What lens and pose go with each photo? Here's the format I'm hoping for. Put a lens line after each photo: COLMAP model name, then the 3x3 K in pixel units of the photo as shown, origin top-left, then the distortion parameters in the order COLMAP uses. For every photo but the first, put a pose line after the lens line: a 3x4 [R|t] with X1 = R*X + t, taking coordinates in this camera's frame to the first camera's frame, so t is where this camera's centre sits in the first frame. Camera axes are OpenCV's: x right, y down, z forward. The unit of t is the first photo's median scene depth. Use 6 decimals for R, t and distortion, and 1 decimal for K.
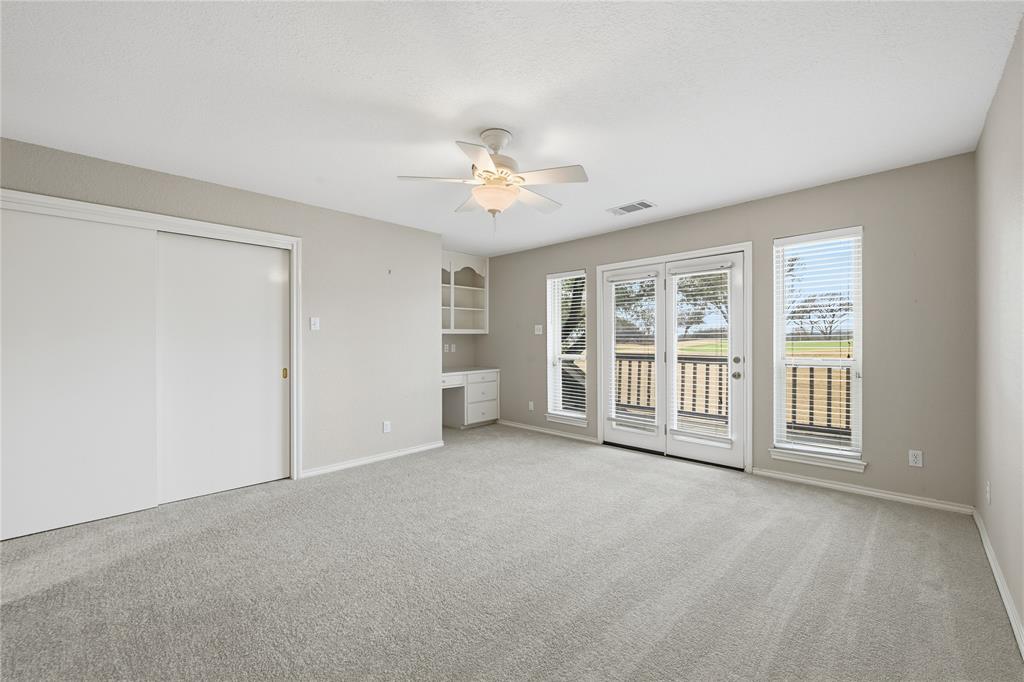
lens RADIAL K [[409.5, 0, 511.4], [0, 409.5, 343.2], [0, 0, 1]] dist [-0.004265, -0.000102]
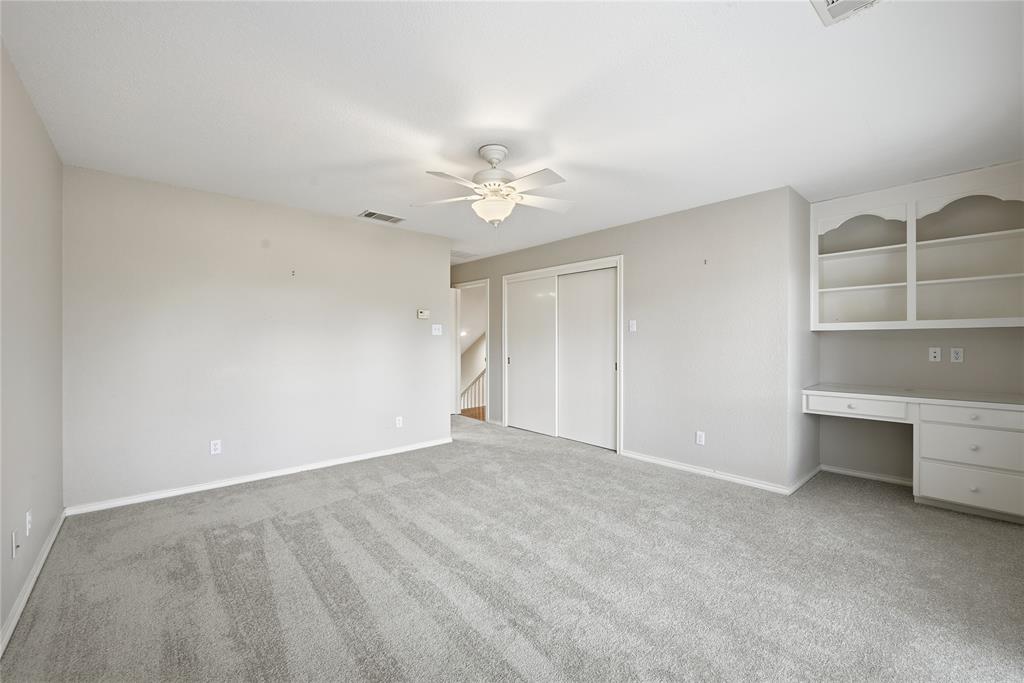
lens RADIAL K [[409.5, 0, 511.3], [0, 409.5, 337.5], [0, 0, 1]] dist [-0.004265, -0.000102]
pose [[-0.058130, 0.004604, -0.998298, 0.537057], [-0.002788, 0.999985, 0.004774, -0.015177], [0.998305, 0.003061, -0.058117, 0.570858]]
